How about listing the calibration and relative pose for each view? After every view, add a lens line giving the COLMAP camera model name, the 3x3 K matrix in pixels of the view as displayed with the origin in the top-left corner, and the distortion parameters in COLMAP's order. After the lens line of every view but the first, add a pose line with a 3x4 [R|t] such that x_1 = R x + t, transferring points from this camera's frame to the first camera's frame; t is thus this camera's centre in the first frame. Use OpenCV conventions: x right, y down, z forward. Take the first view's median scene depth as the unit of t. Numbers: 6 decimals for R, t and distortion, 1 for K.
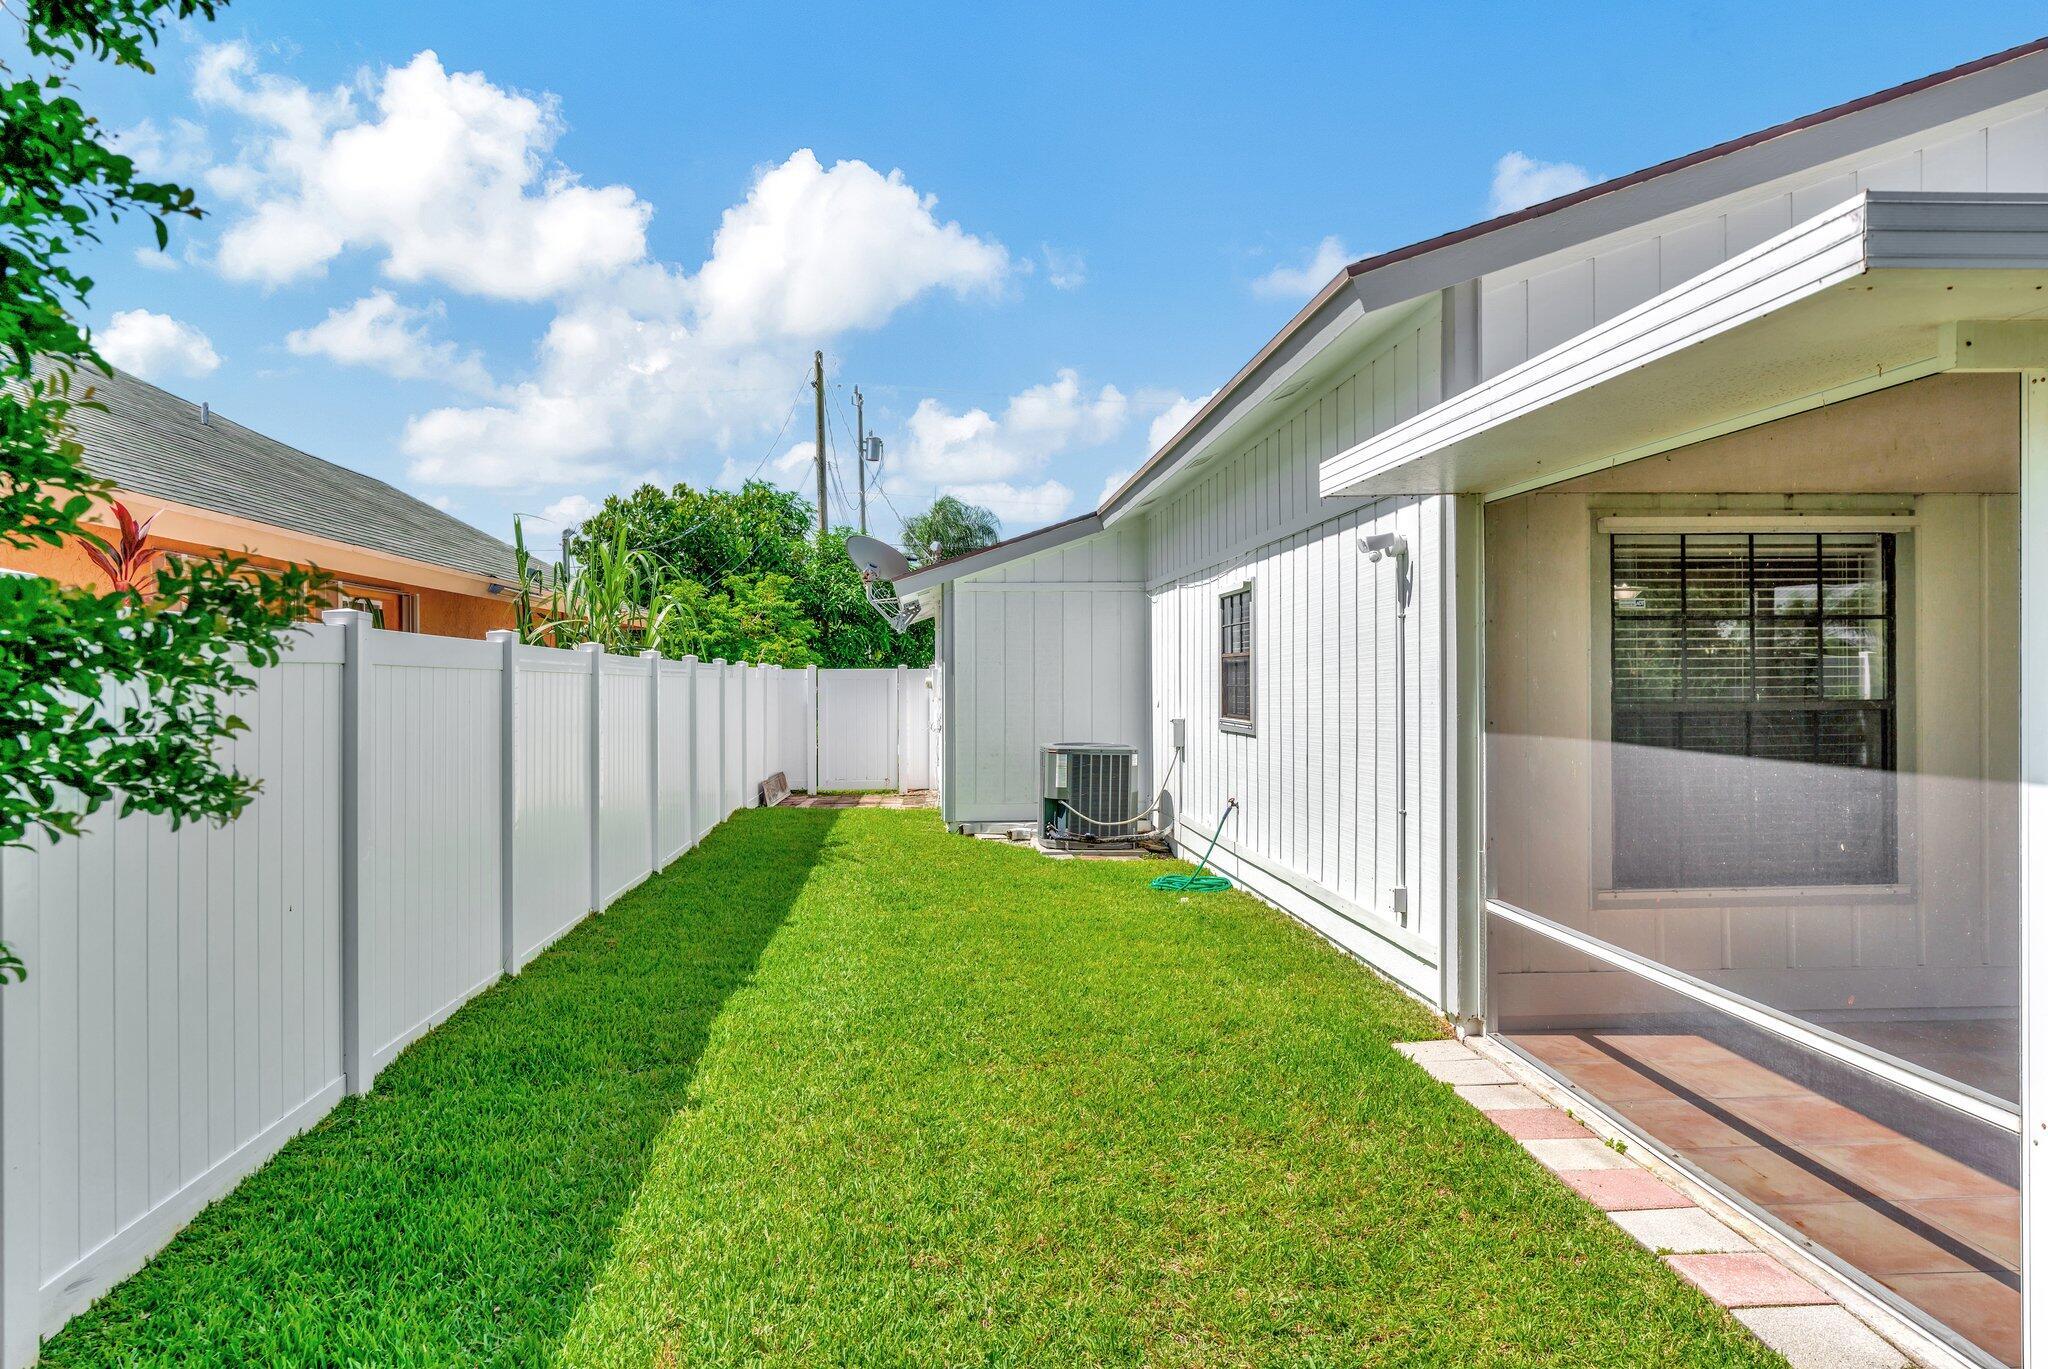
lens RADIAL K [[1295.2, 0, 1061.5], [0, 1295.2, 674.9], [0, 0, 1]] dist [0.006345, 0.006564]
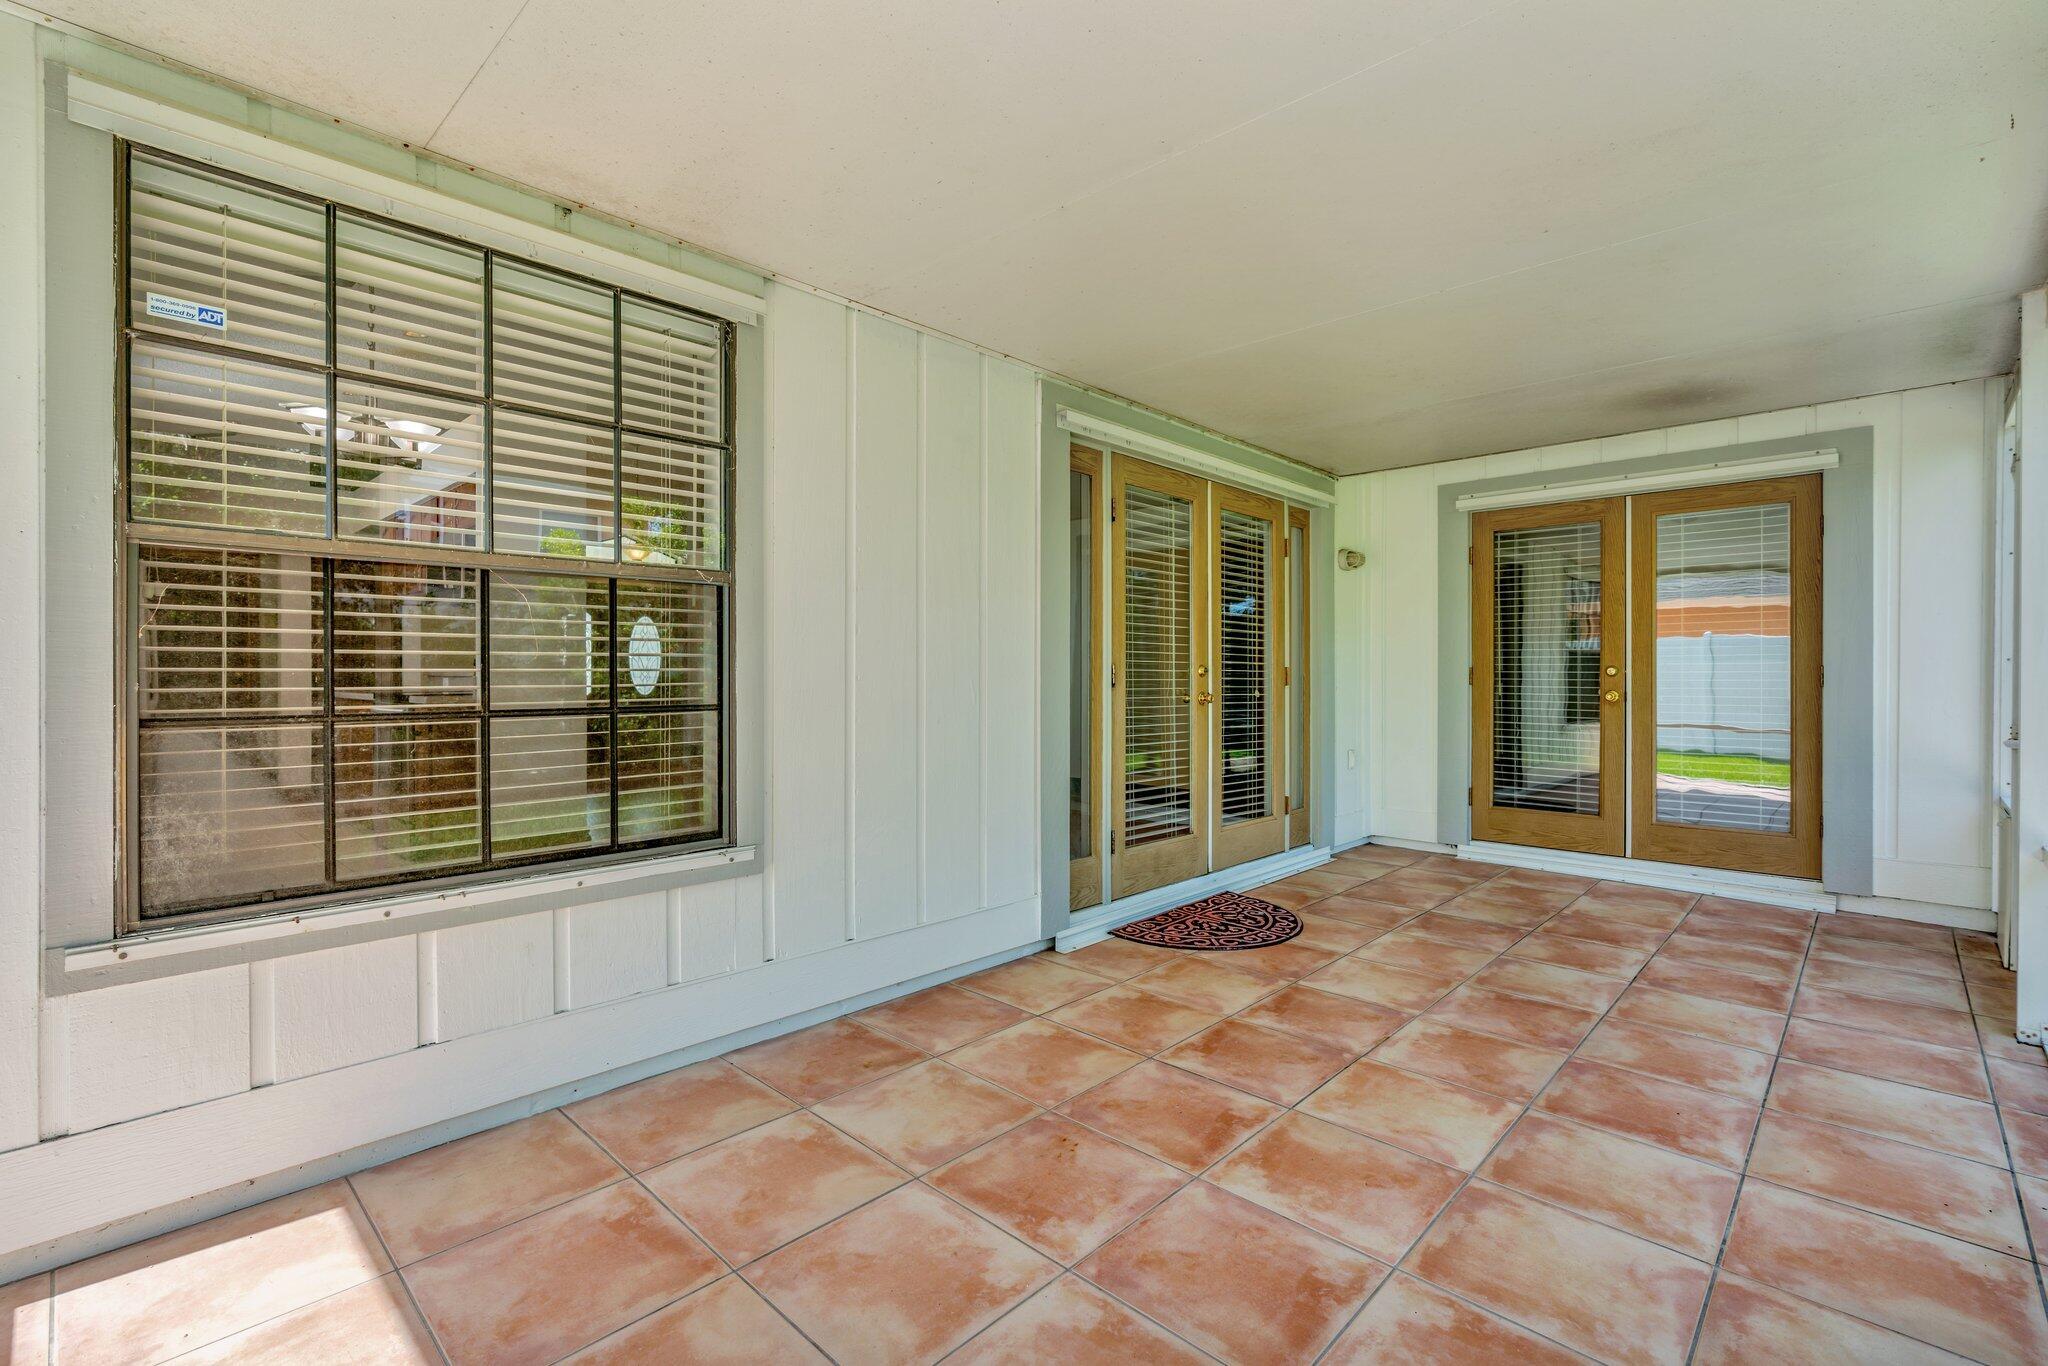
lens RADIAL K [[925.2, 0, 1008.9], [0, 925.2, 679.8], [0, 0, 1]] dist [-0.013327, 0.005998]
pose [[0.758370, -0.000069, 0.651825, 0.439238], [-0.005481, 0.999964, 0.006482, 0.070953], [-0.651802, -0.008488, 0.758342, 0.549092]]
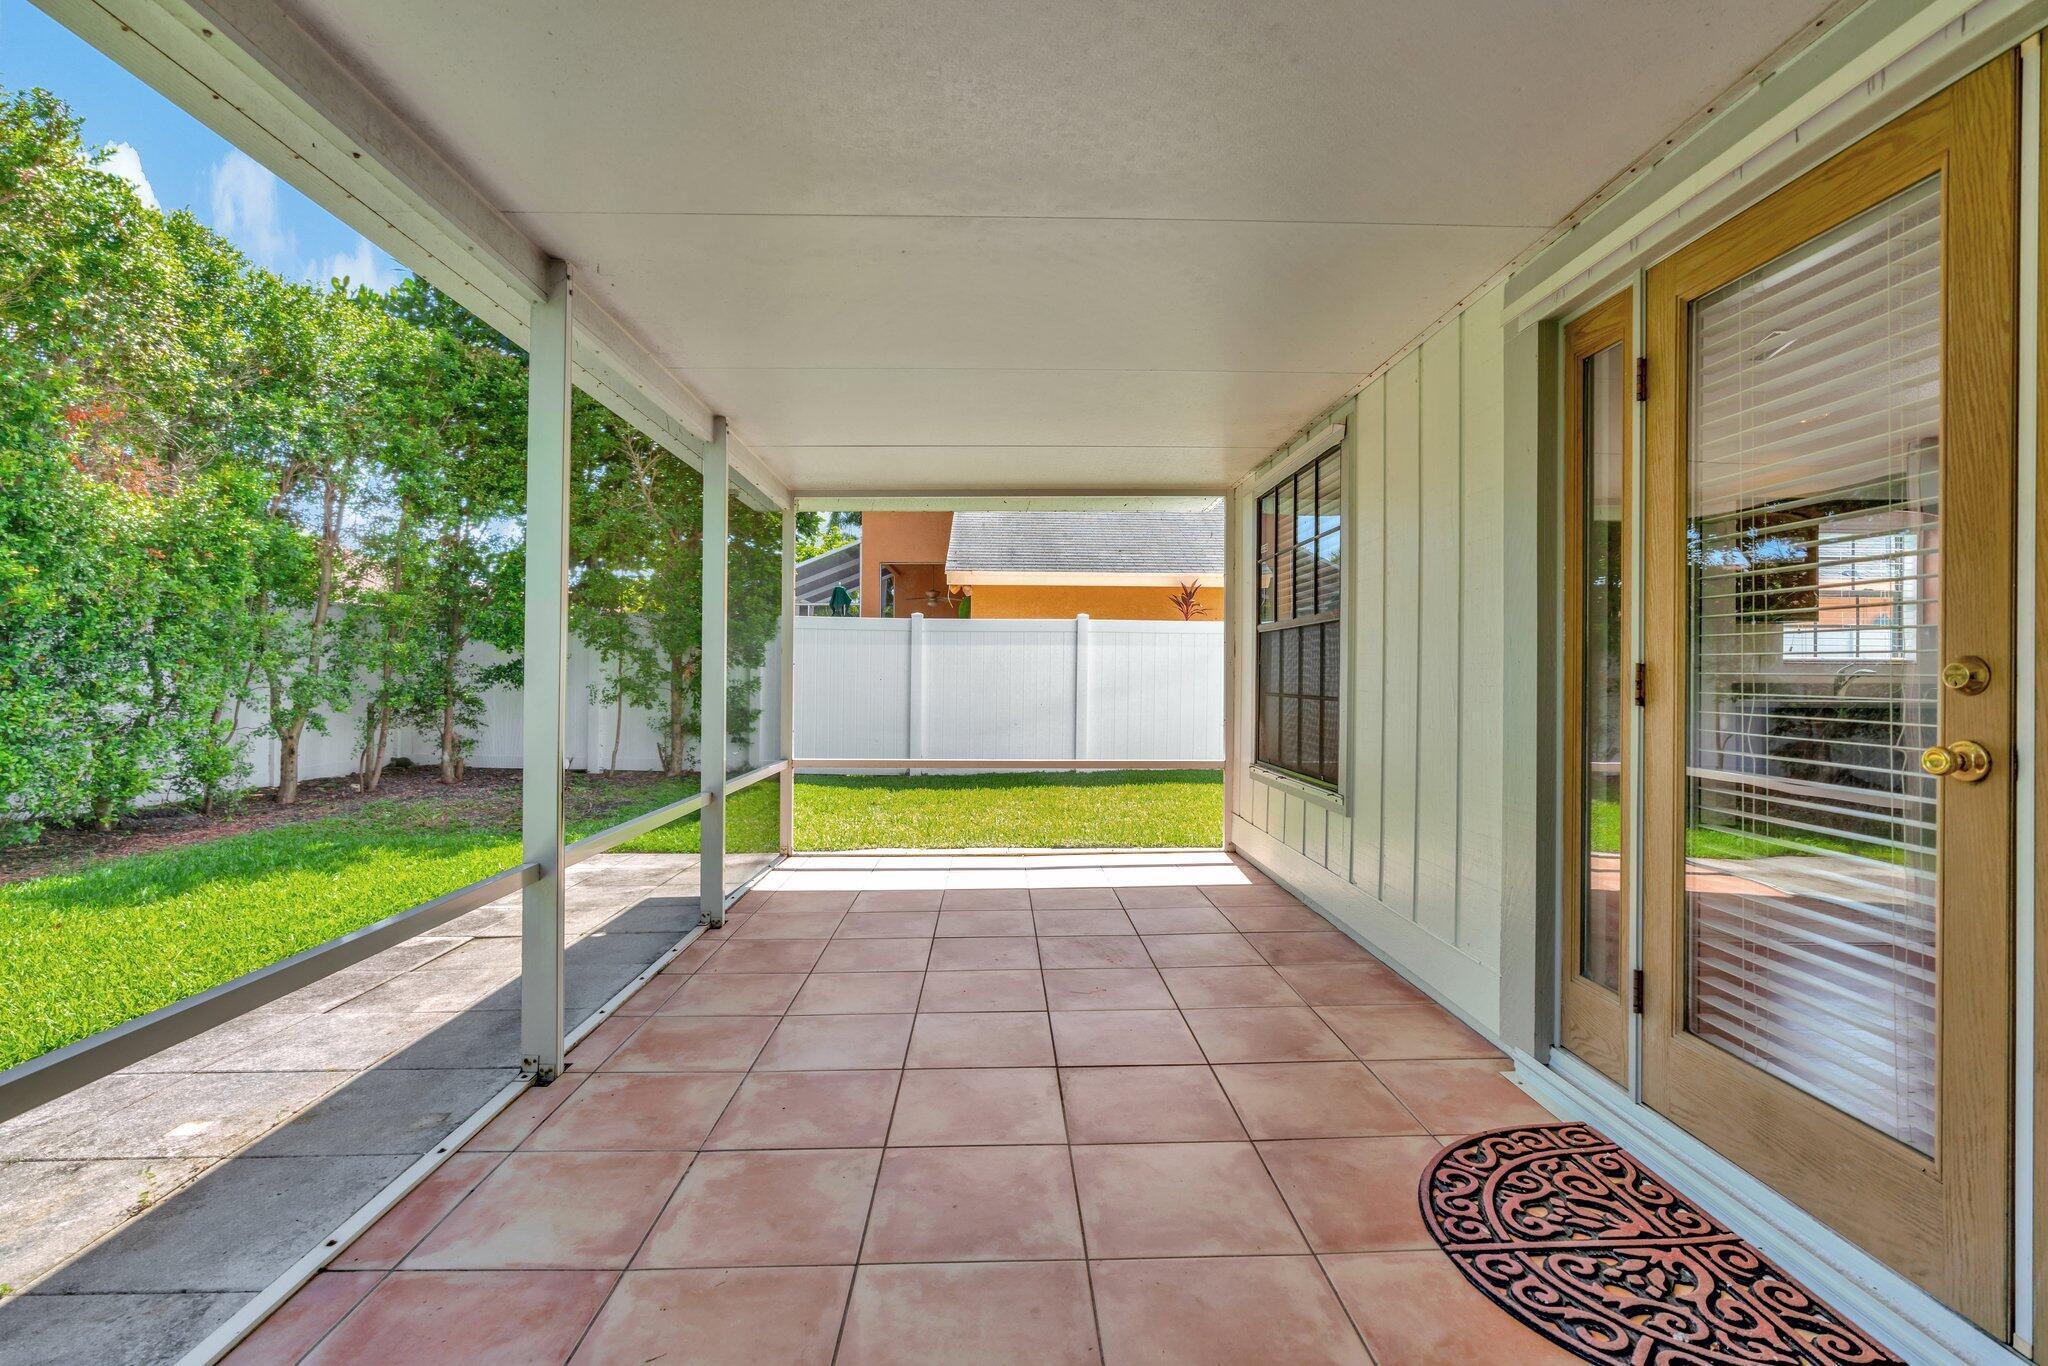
lens RADIAL K [[925.2, 0, 1020.2], [0, 925.2, 668.4], [0, 0, 1]] dist [-0.013327, 0.005998]
pose [[-0.071646, -0.001356, -0.997429, 1.338024], [-0.005305, 0.999985, -0.000979, 0.066161], [0.997416, 0.005221, -0.071652, 0.797957]]
